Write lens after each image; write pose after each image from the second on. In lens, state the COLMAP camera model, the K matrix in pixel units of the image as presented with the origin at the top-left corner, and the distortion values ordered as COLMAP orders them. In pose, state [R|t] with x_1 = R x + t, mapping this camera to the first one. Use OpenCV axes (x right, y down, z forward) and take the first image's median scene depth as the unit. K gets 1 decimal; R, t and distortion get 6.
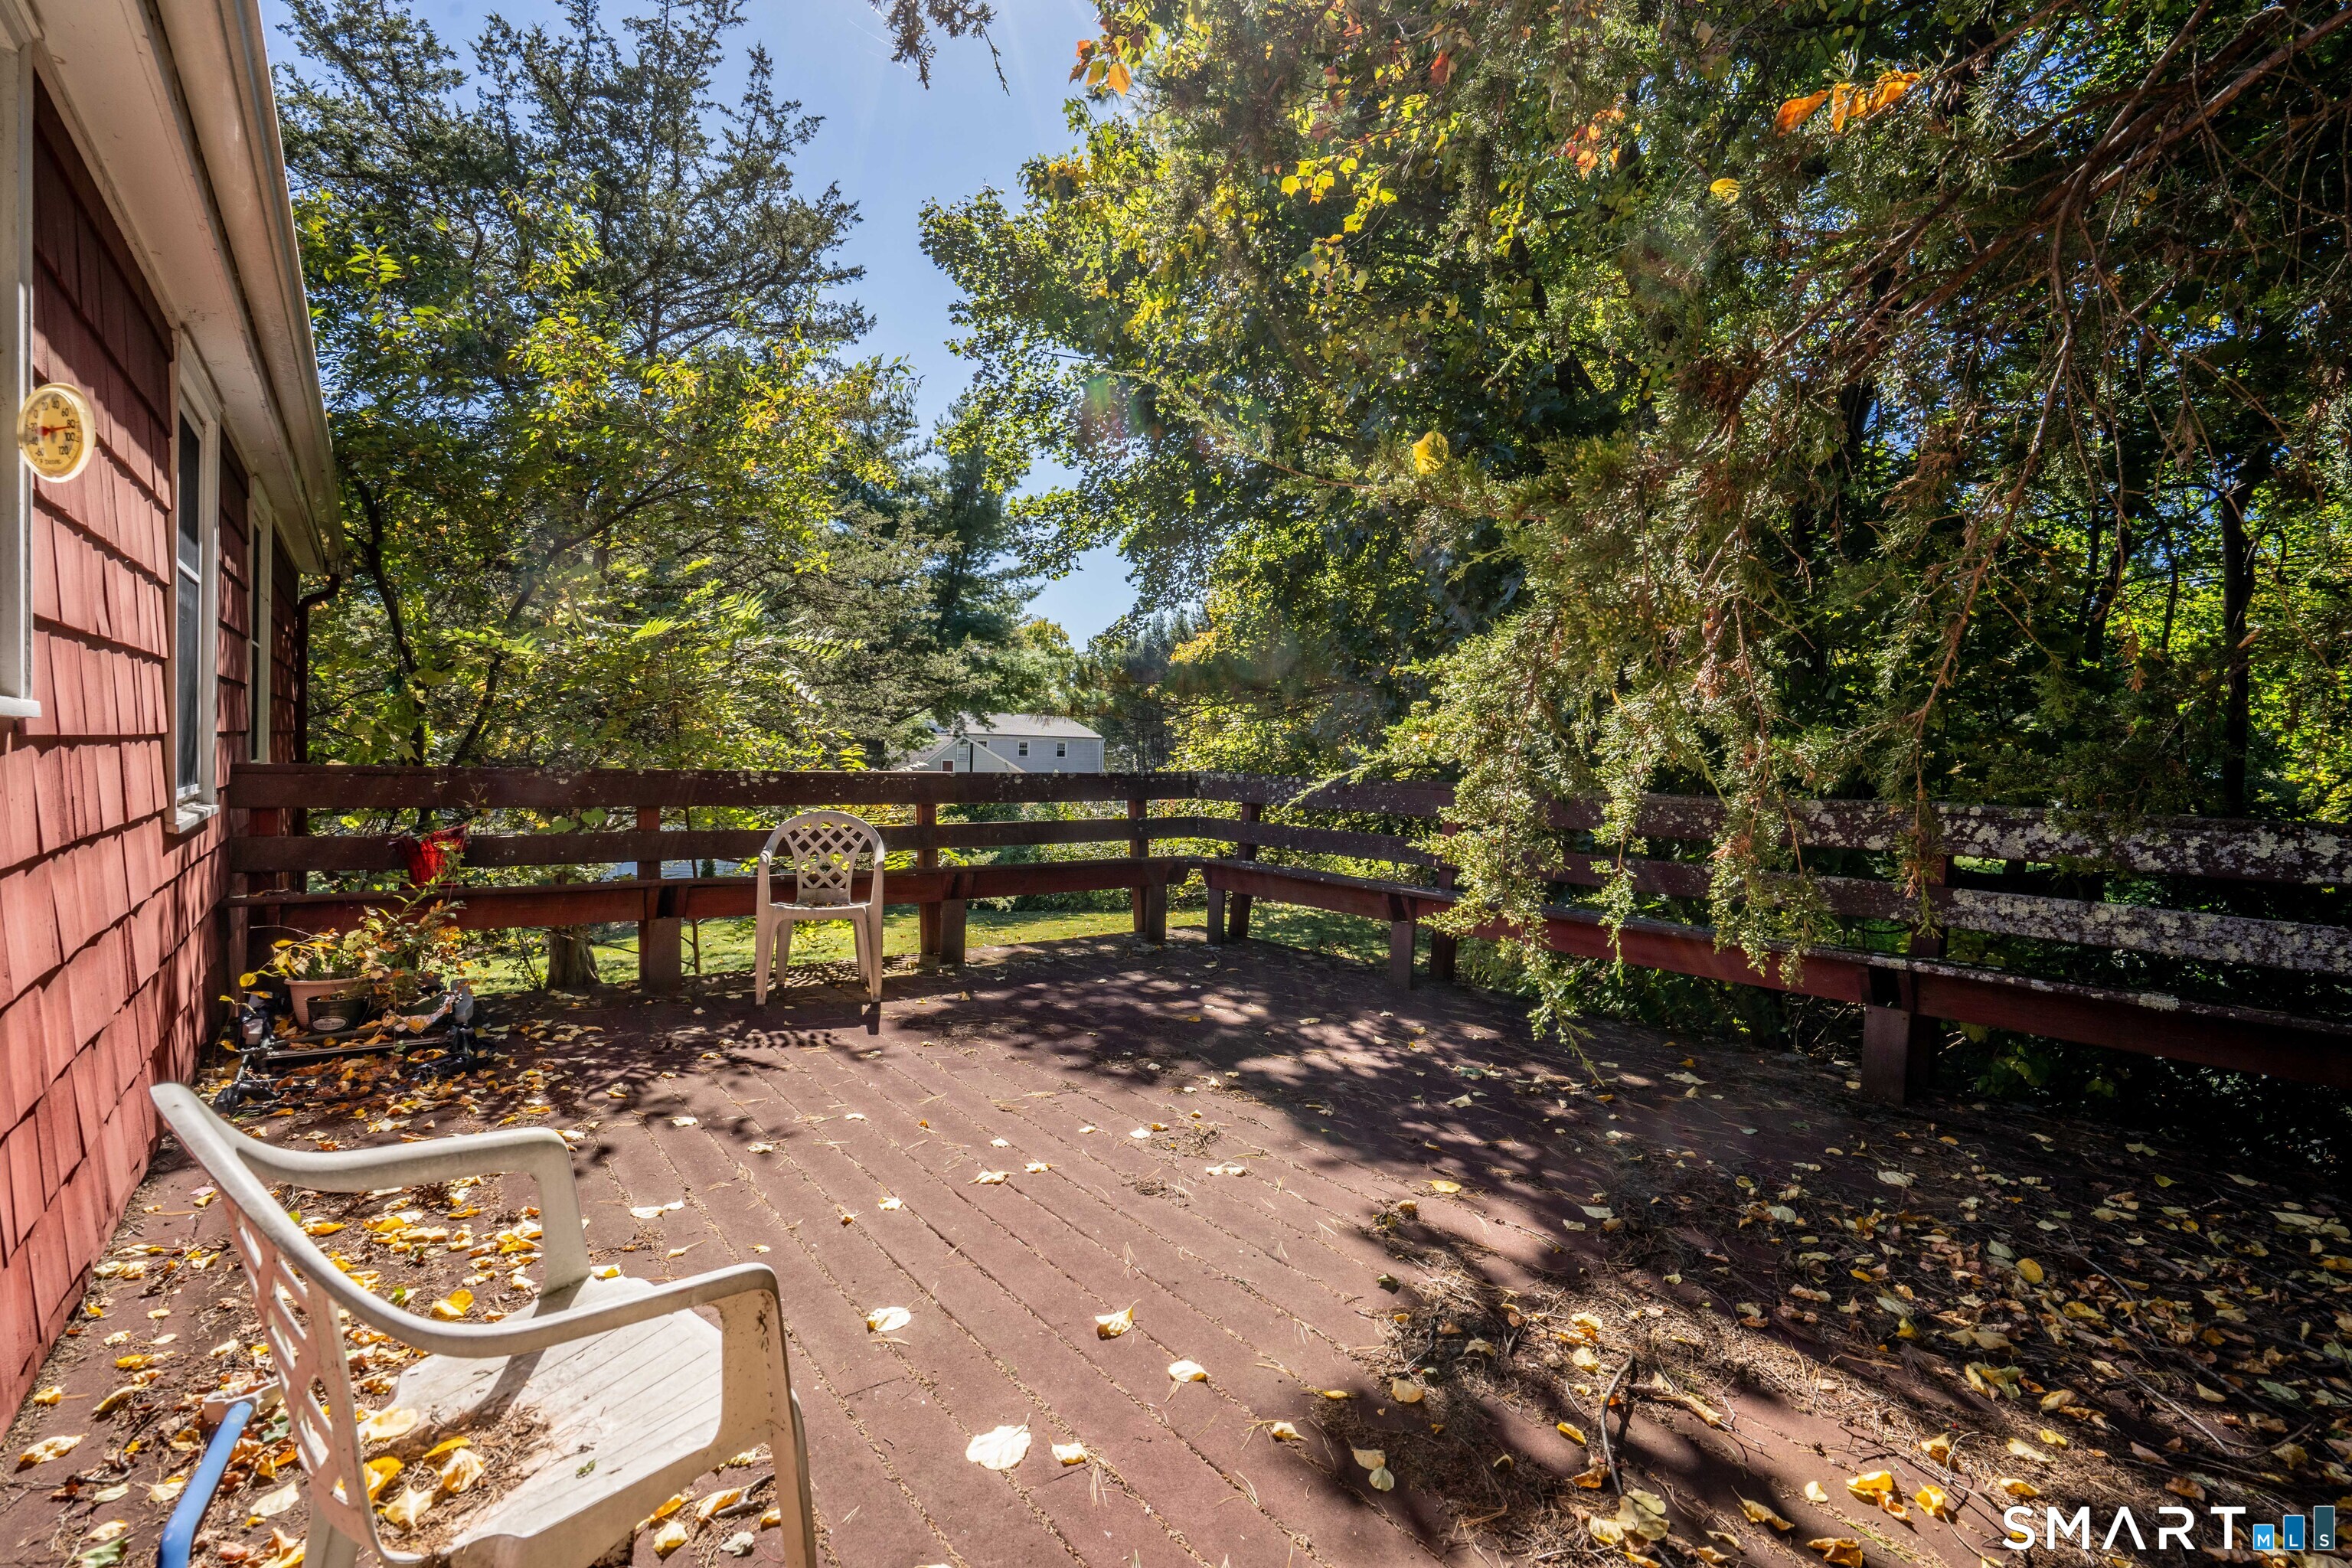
lens RADIAL K [[1068.2, 0, 1172.2], [0, 1068.2, 775.2], [0, 0, 1]] dist [-0.039765, 0.004215]
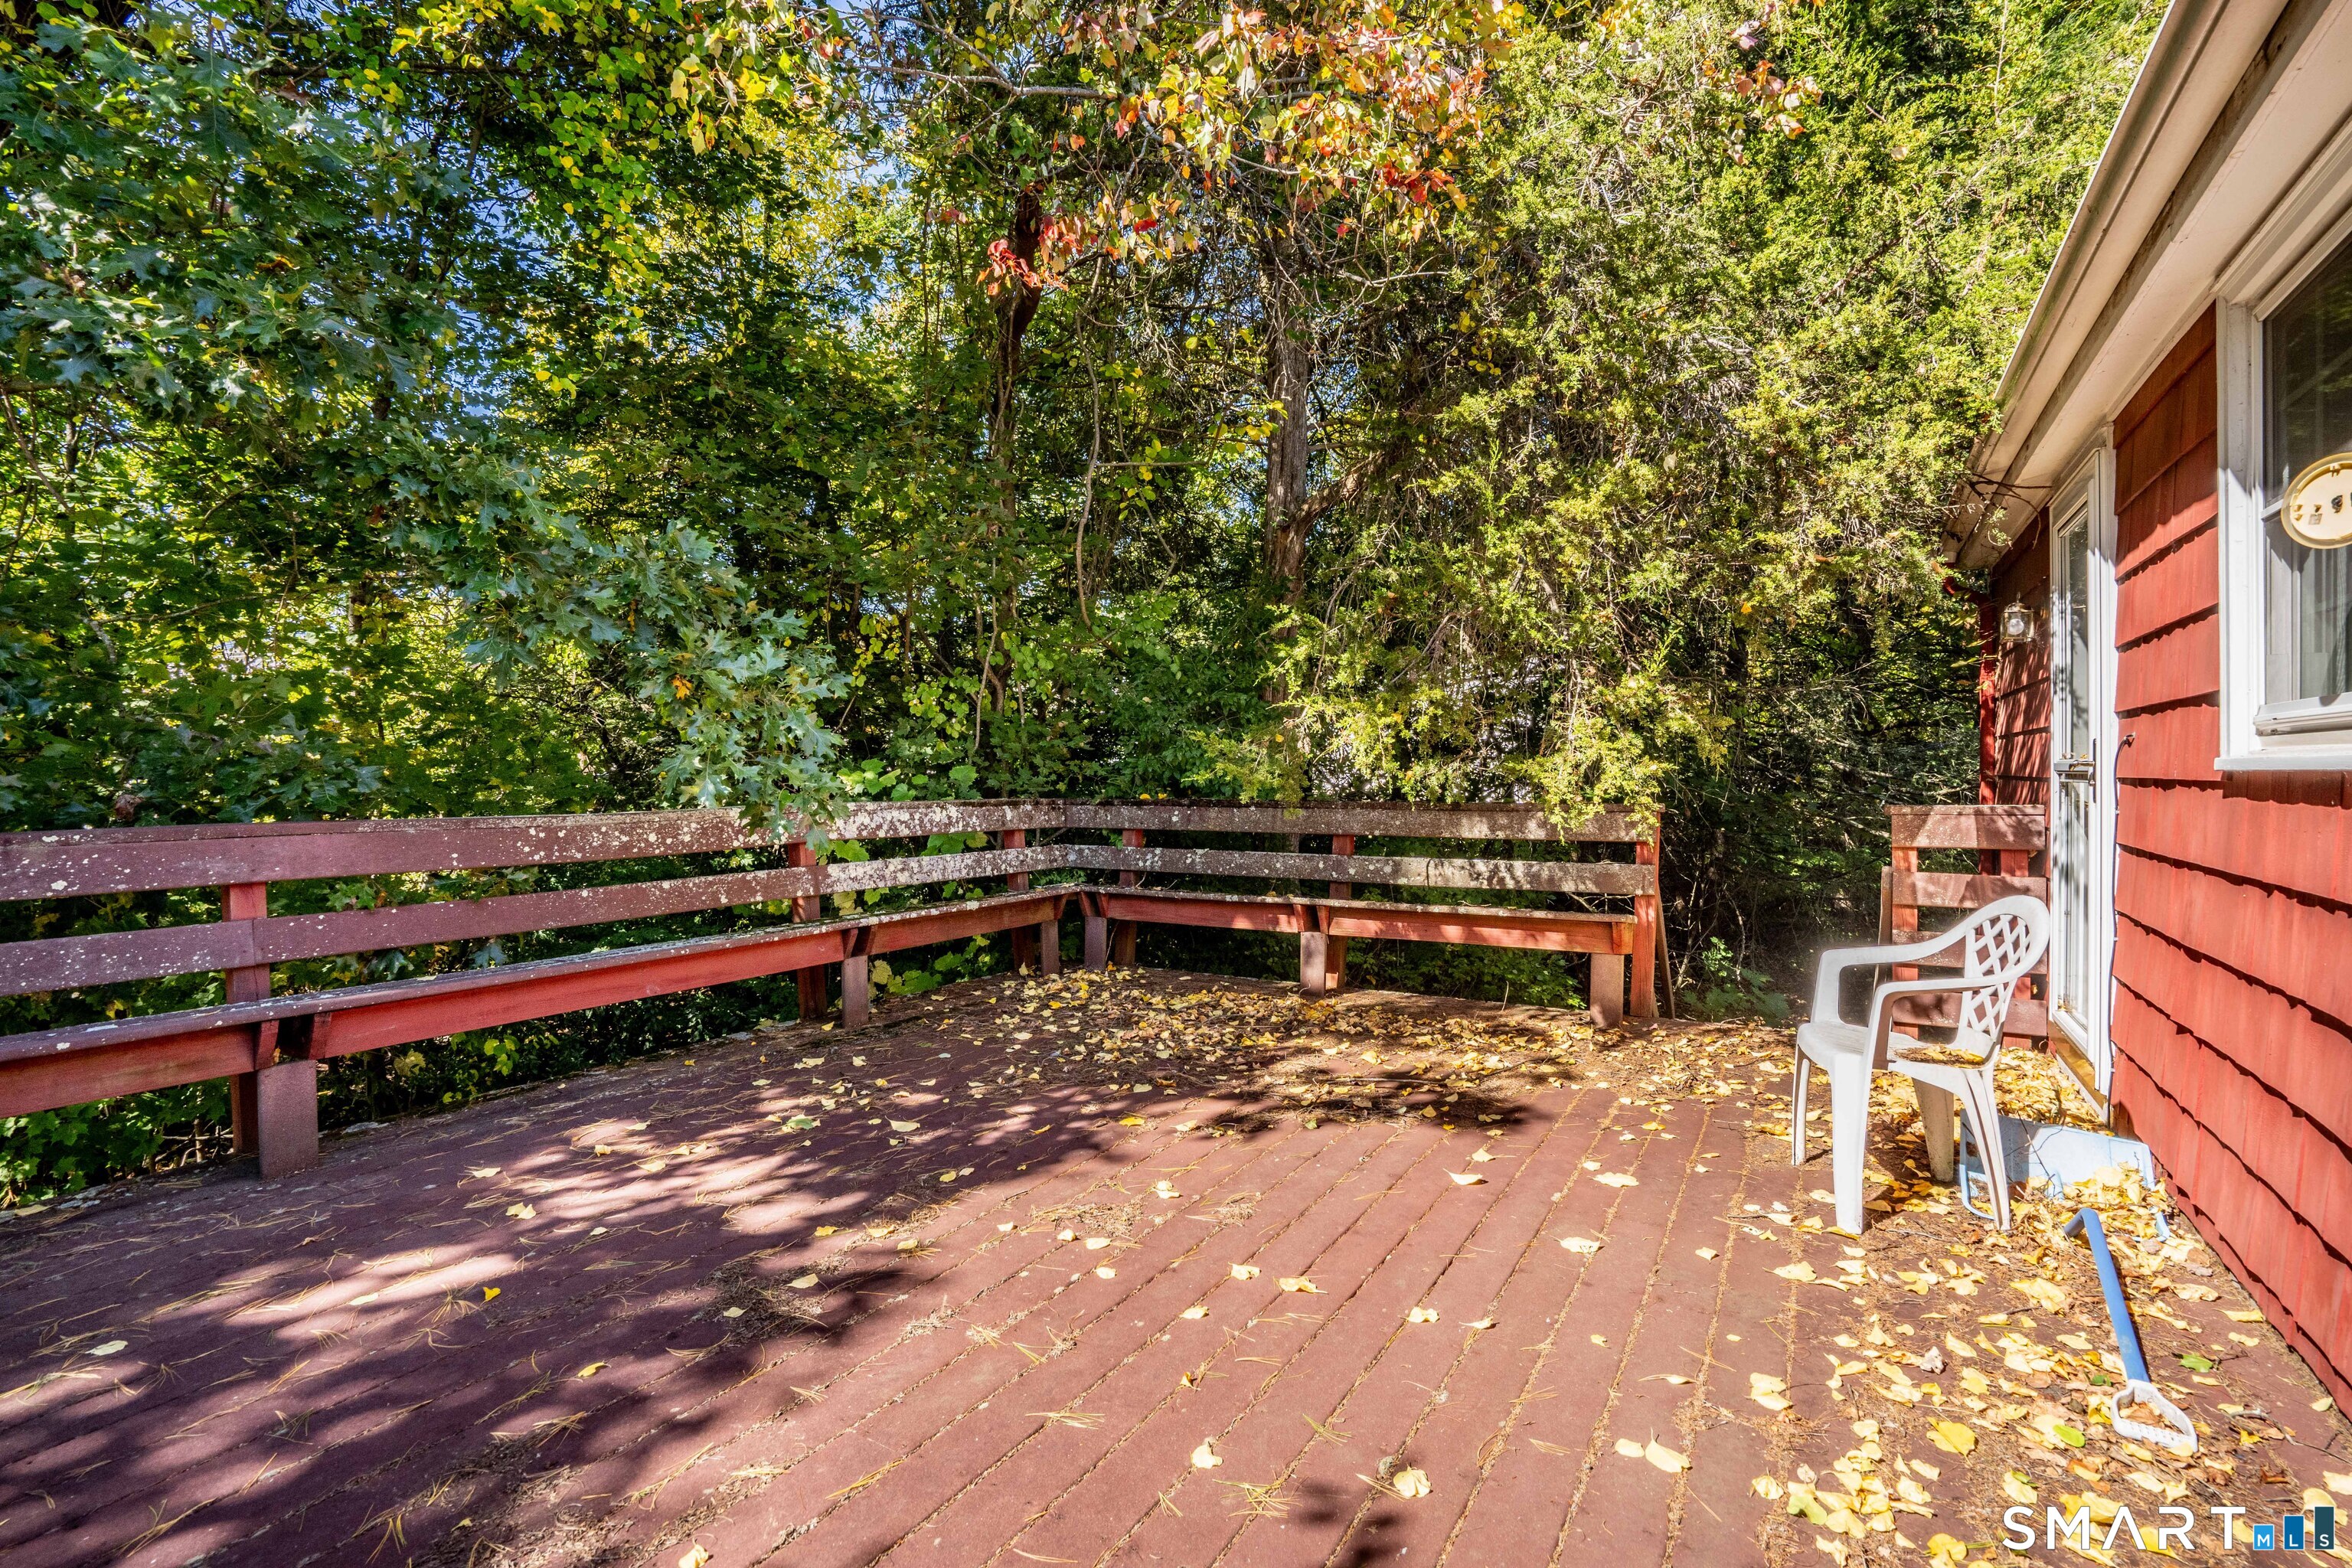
lens RADIAL K [[1068.2, 0, 1172.8], [0, 1068.2, 774.6], [0, 0, 1]] dist [-0.039765, 0.004215]
pose [[-0.345375, -0.033240, 0.937876, -0.695884], [0.011382, 0.999151, 0.039603, -0.057538], [-0.938396, 0.024353, -0.344704, 1.026283]]
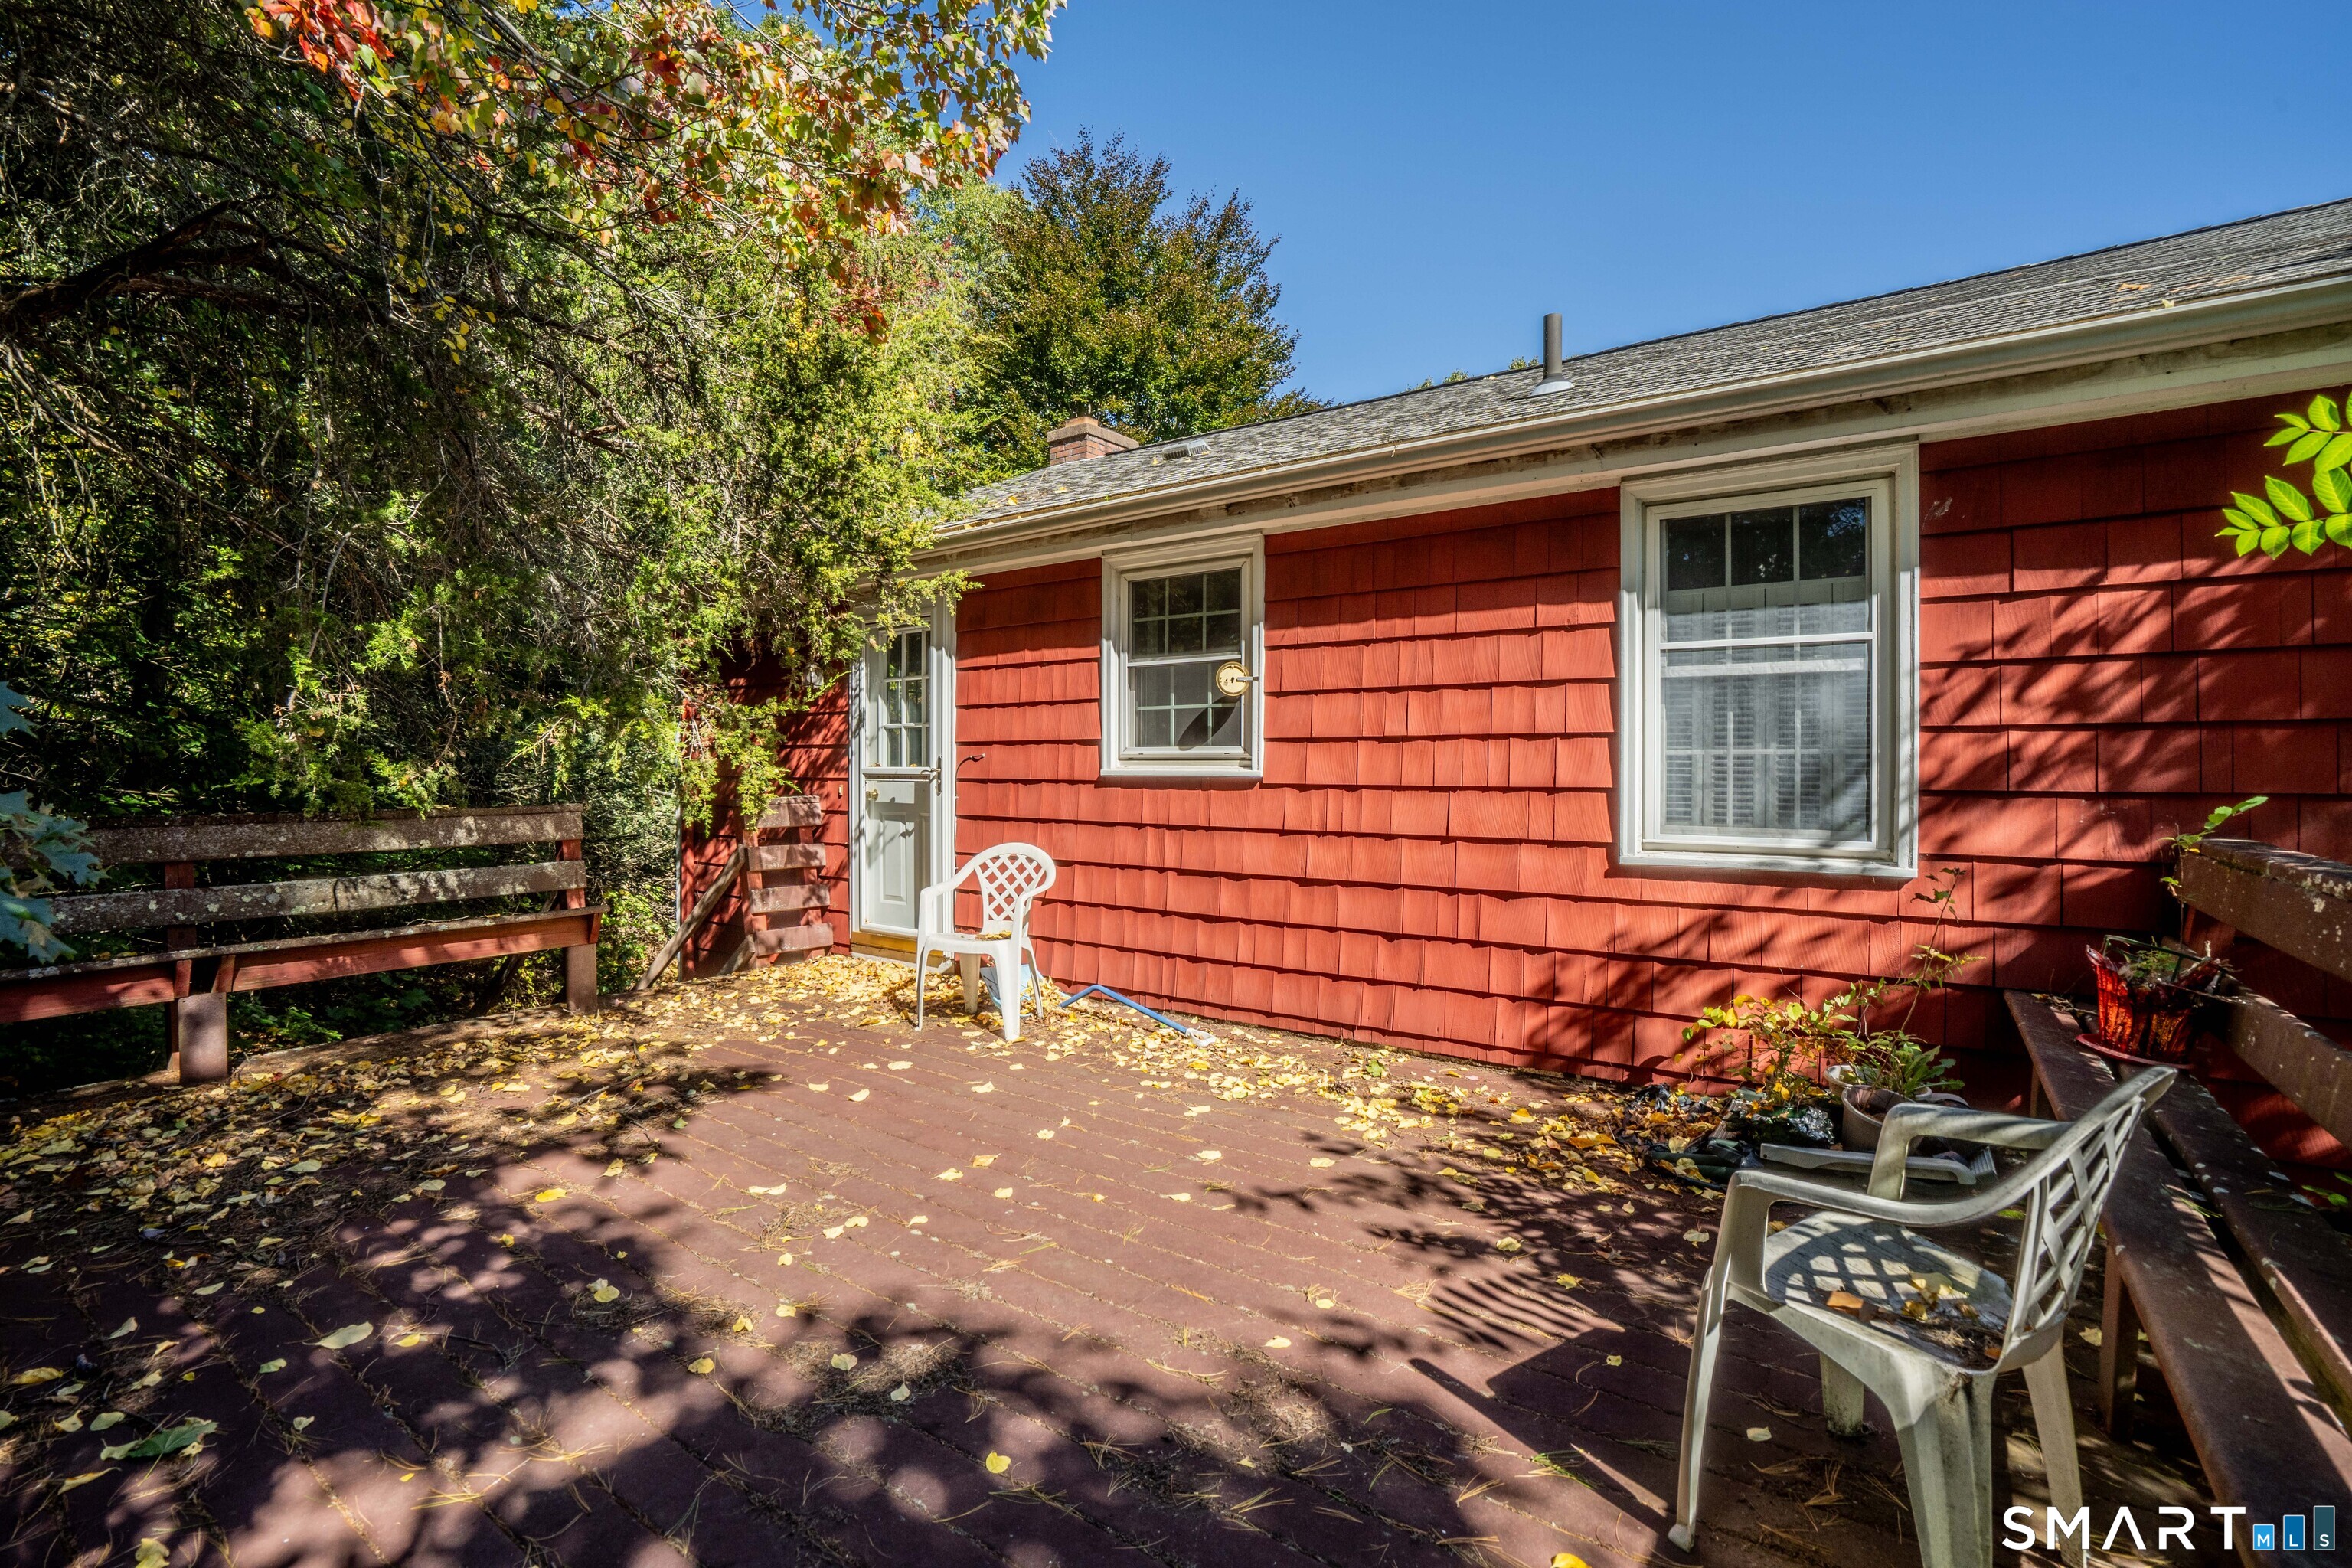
lens RADIAL K [[1068.2, 0, 1171.1], [0, 1068.2, 784.0], [0, 0, 1]] dist [-0.039765, 0.004215]
pose [[-0.953889, -0.032863, -0.298356, -0.002016], [-0.040551, 0.998985, 0.019613, -0.048800], [0.297409, 0.030808, -0.954253, 1.598535]]
